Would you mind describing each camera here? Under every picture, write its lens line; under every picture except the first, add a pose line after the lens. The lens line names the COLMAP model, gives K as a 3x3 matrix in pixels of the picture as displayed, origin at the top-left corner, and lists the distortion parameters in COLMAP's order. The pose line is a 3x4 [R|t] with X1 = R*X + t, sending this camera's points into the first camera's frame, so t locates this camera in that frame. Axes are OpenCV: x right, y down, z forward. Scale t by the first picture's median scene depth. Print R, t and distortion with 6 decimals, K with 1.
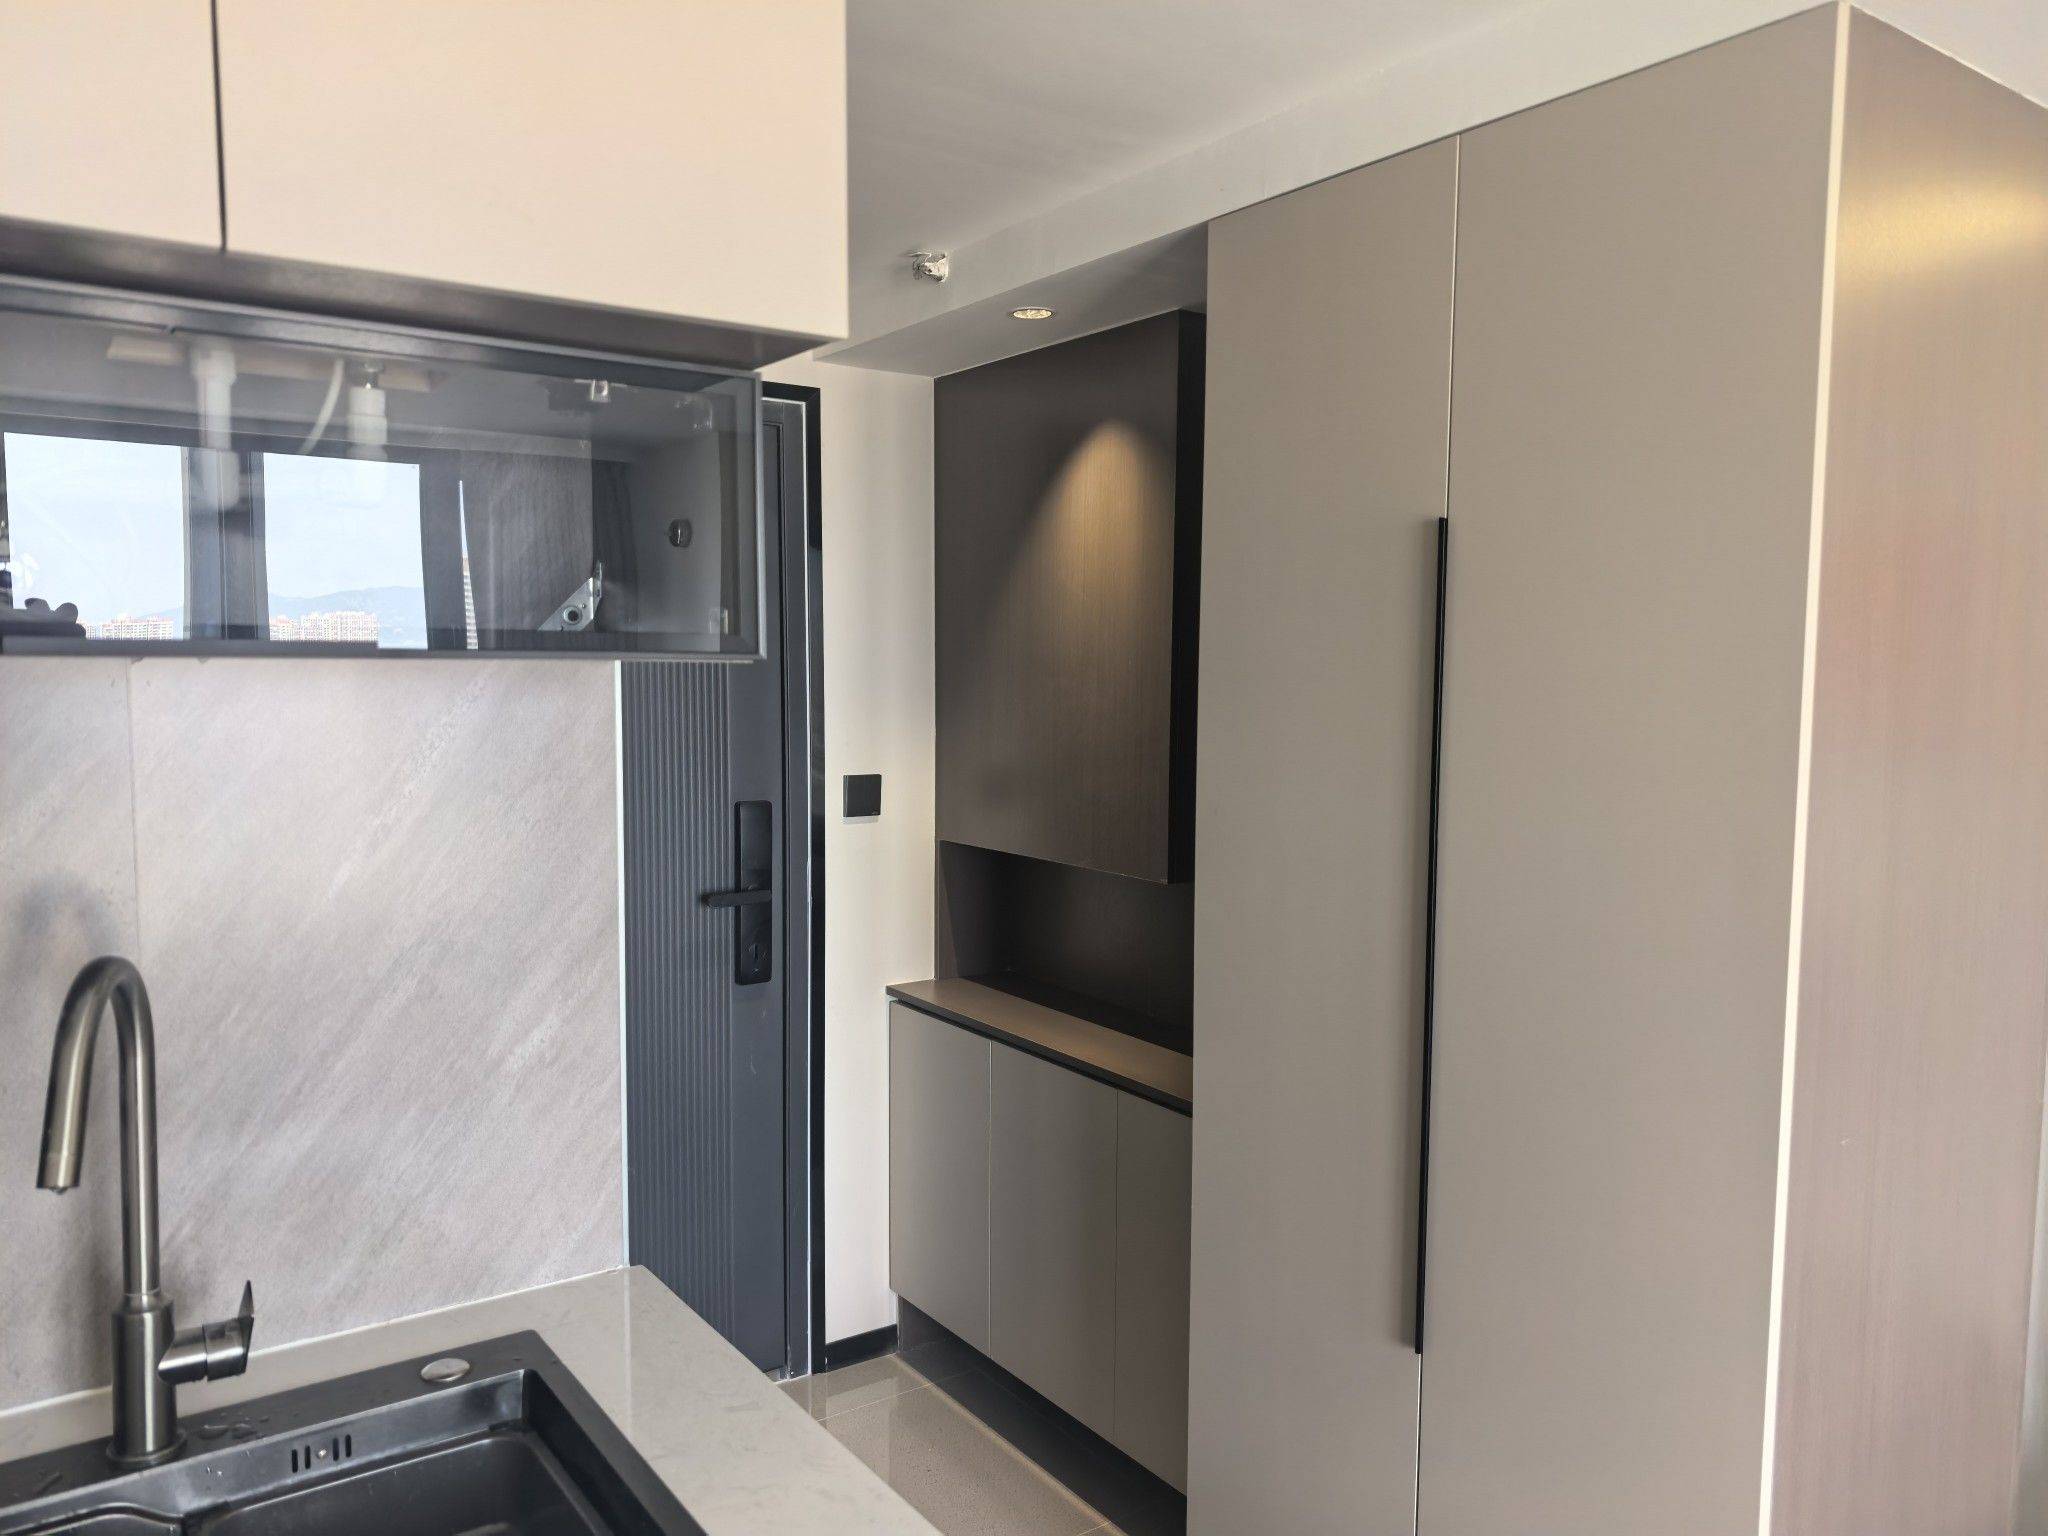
lens RADIAL K [[1480.7, 0, 1024.0], [0, 1480.7, 768.0], [0, 0, 1]] dist [0.017635, -0.005254]
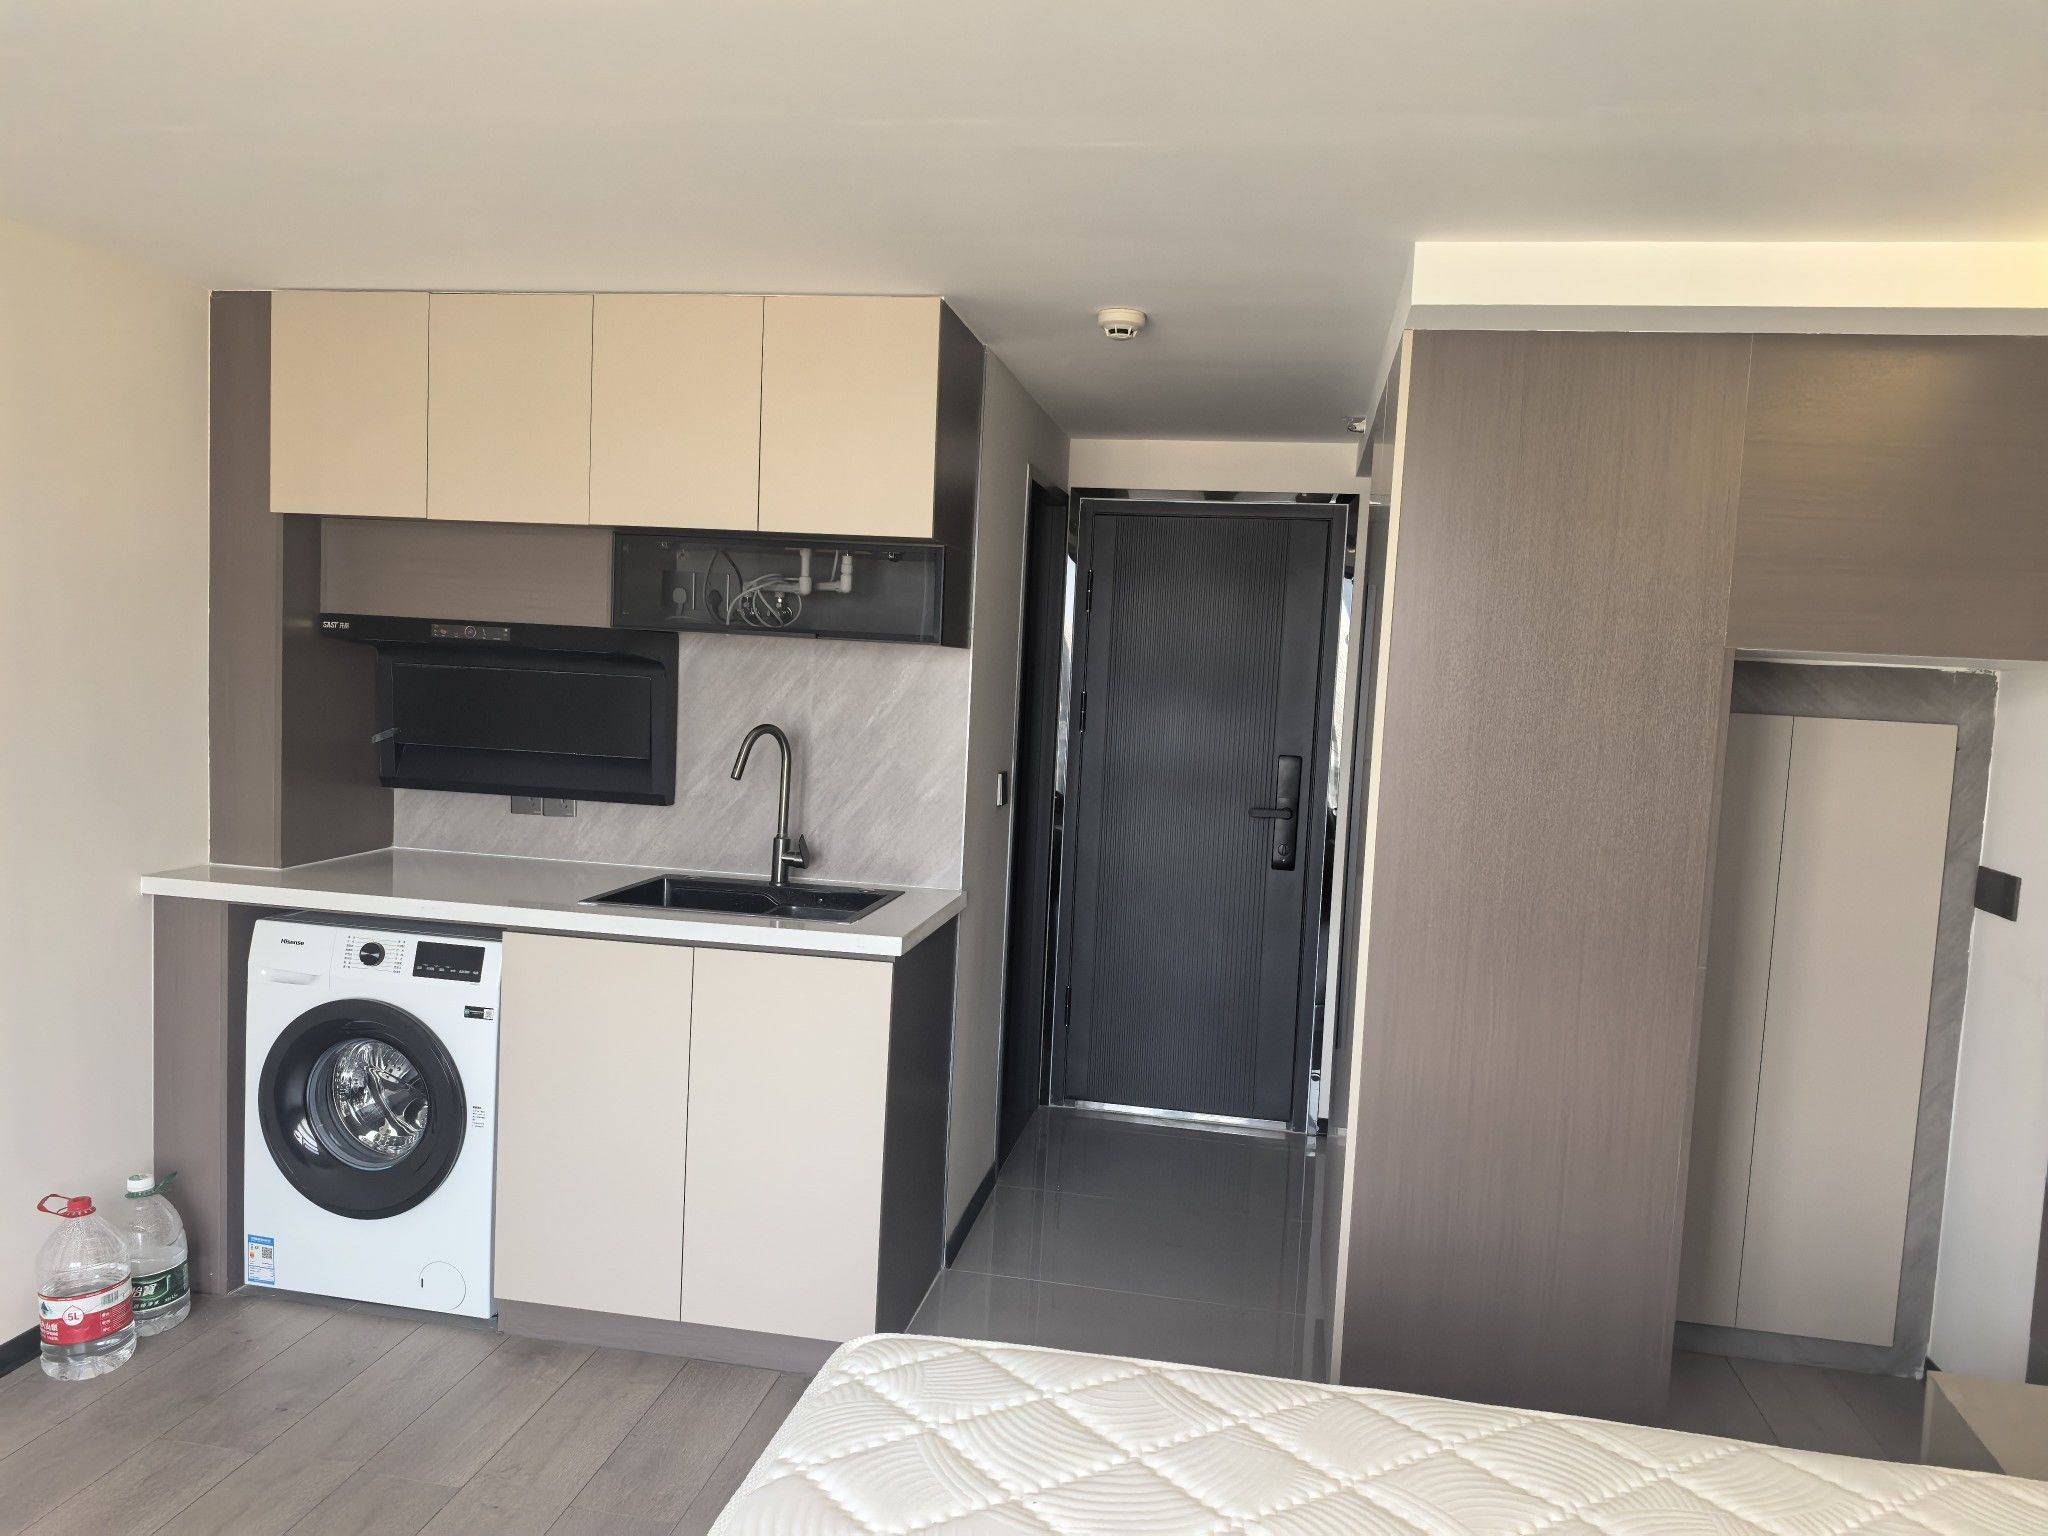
lens RADIAL K [[1472.4, 0, 1027.4], [0, 1472.4, 794.3], [0, 0, 1]] dist [0.008784, 0.000884]
pose [[0.707224, 0.087119, -0.701601, 1.675522], [-0.093357, 0.995196, 0.029470, 0.099516], [0.700798, 0.044658, 0.711960, -0.757867]]
